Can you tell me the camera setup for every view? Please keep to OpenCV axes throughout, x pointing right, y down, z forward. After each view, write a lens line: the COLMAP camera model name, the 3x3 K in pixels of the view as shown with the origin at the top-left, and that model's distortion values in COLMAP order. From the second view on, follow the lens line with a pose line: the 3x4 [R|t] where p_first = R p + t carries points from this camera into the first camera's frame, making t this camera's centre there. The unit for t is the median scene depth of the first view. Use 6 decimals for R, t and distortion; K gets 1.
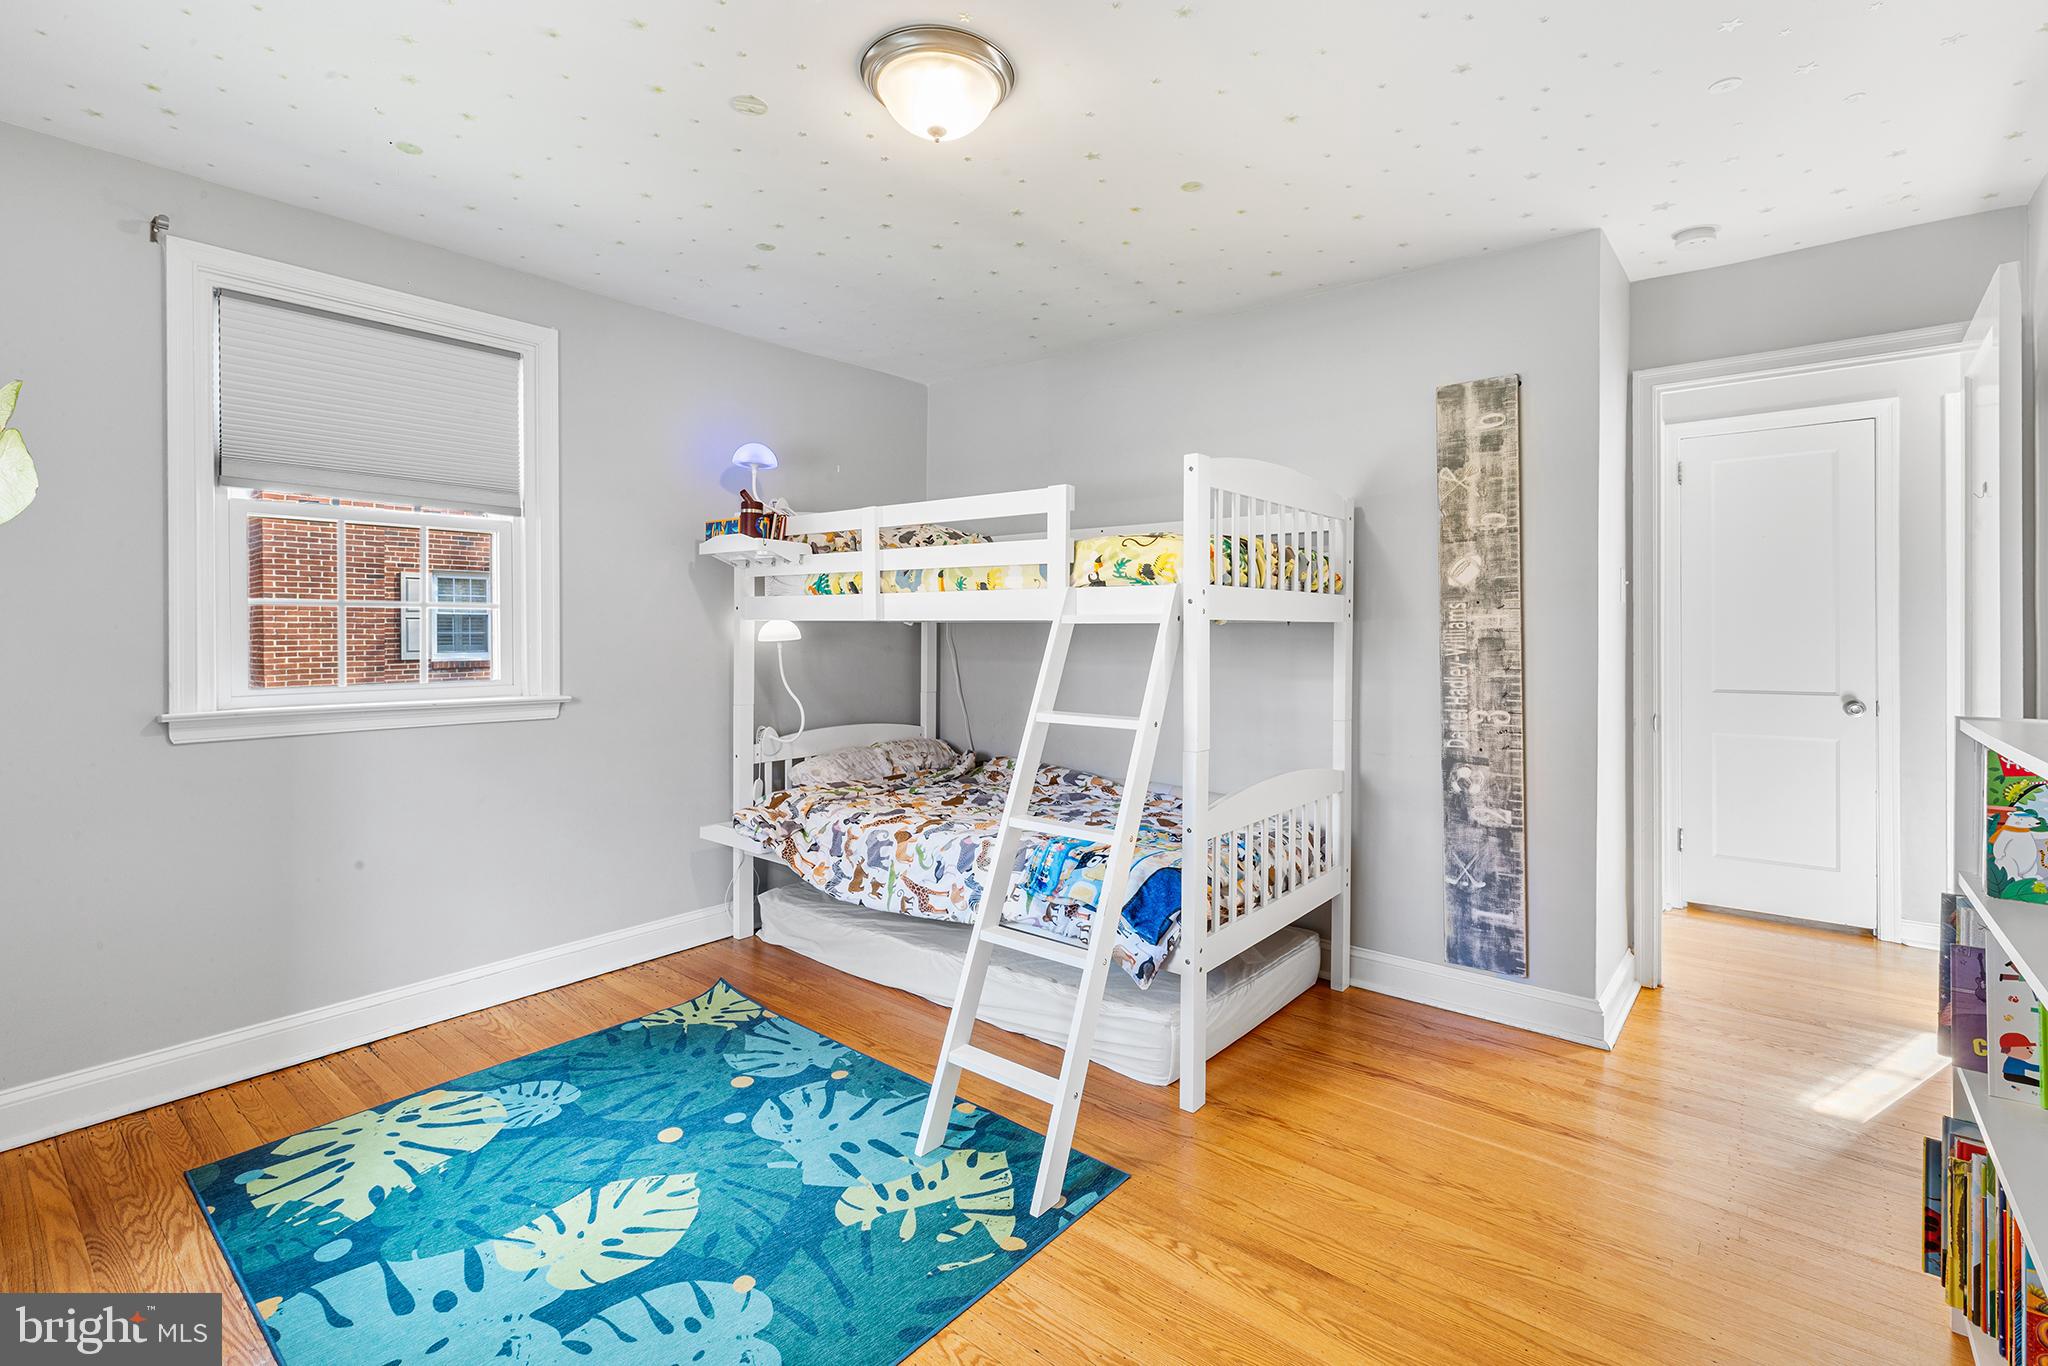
lens RADIAL K [[921.0, 0, 1023.0], [0, 921.0, 642.1], [0, 0, 1]] dist [0.006367, -0.003642]
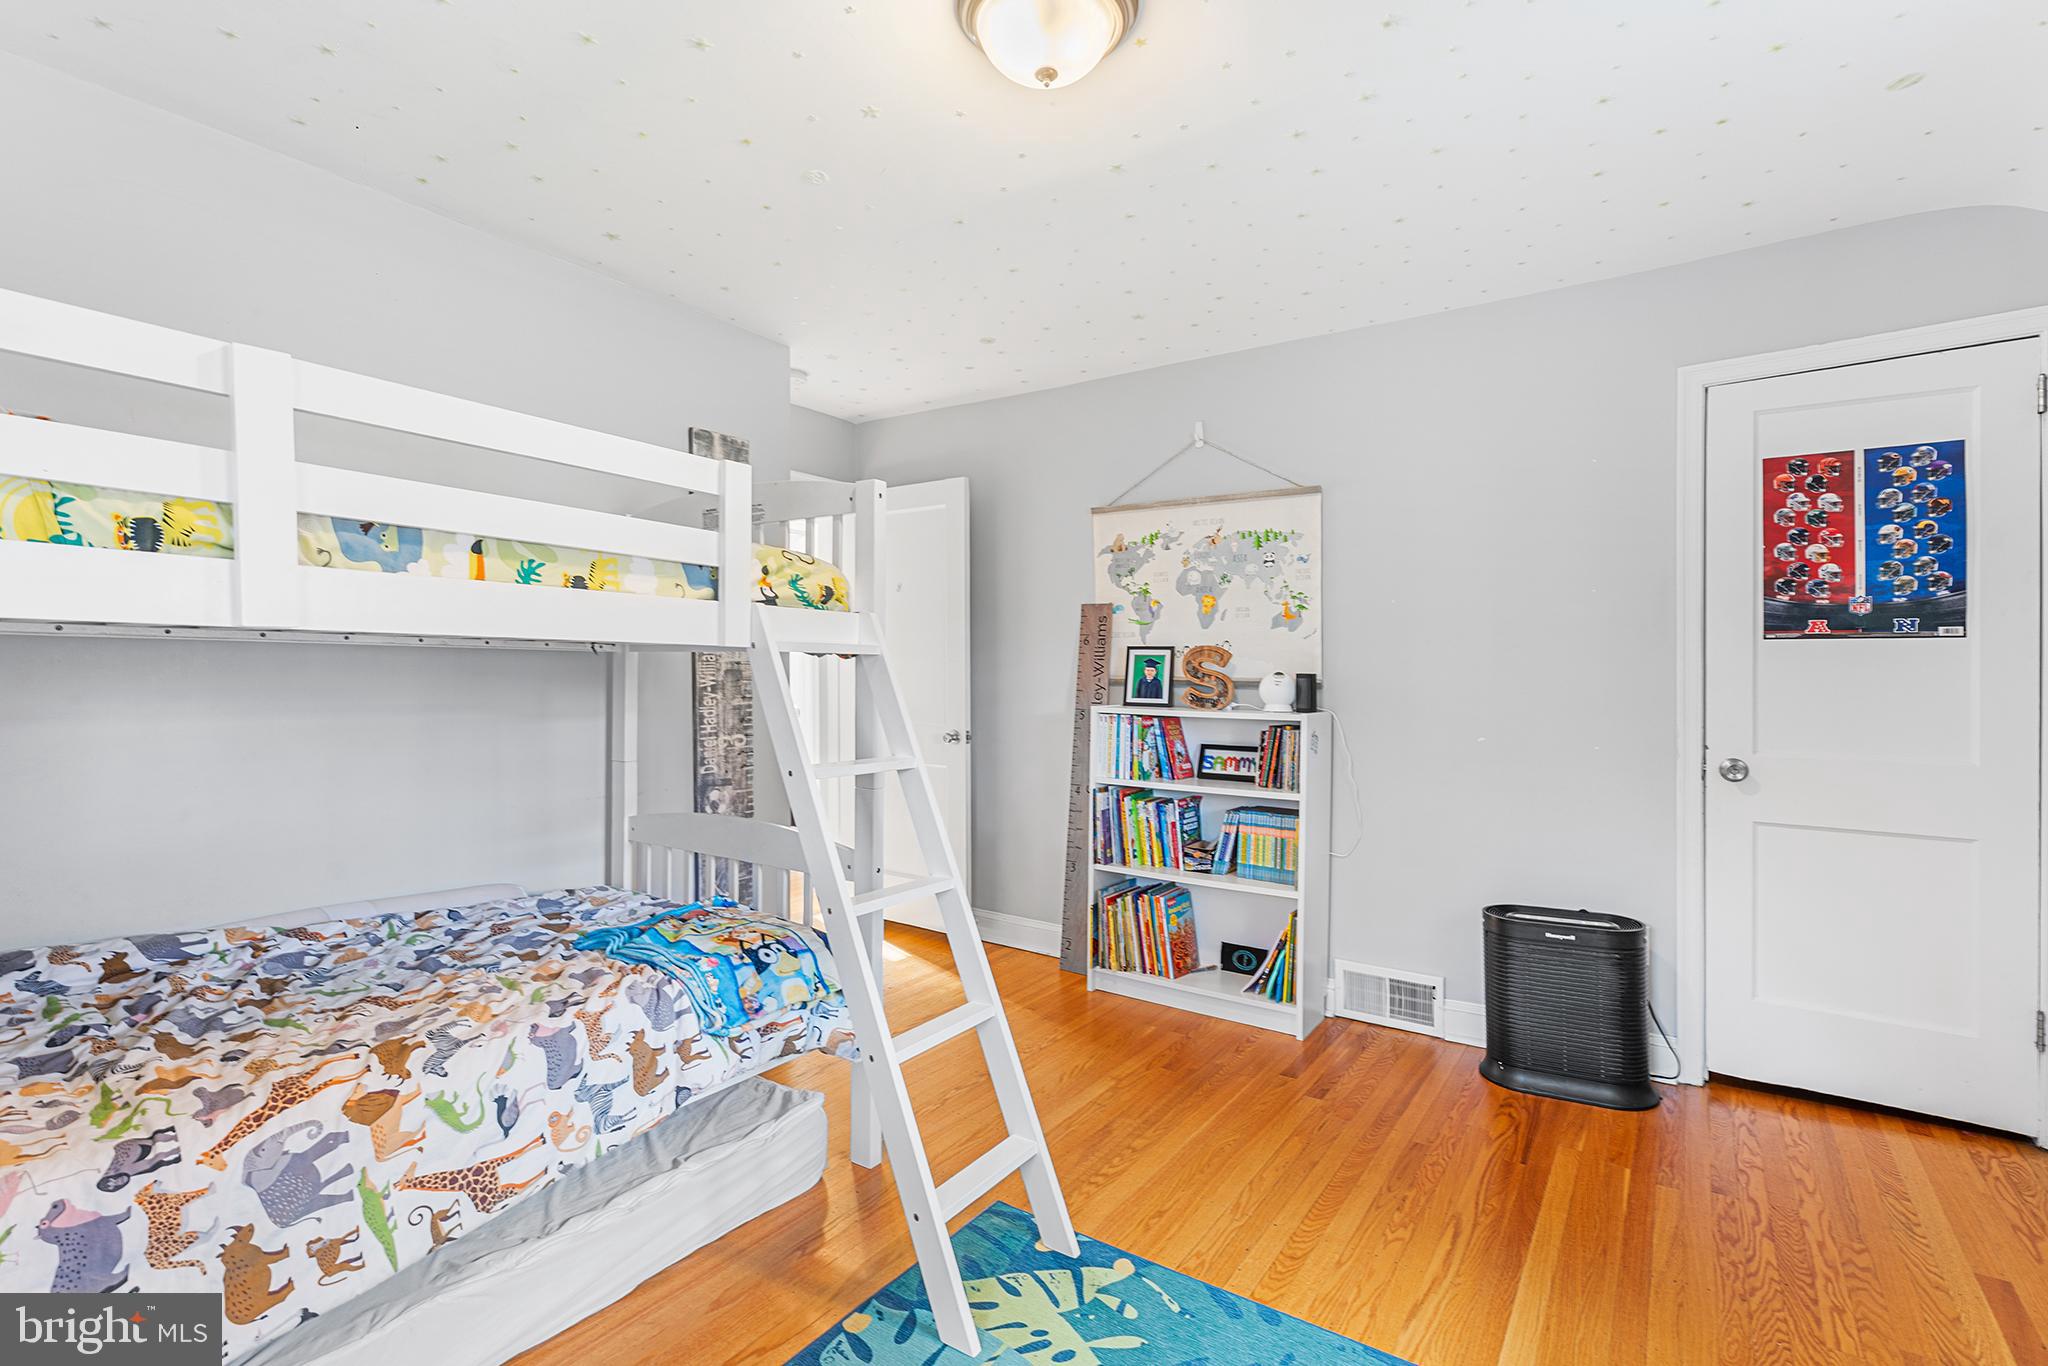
lens RADIAL K [[921.0, 0, 1024.6], [0, 921.0, 671.4], [0, 0, 1]] dist [0.006367, -0.003642]
pose [[-0.073466, -0.002315, 0.997295, -0.628291], [0.005429, 0.999982, 0.002721, -0.003615], [-0.997283, 0.005615, -0.073452, 0.731728]]
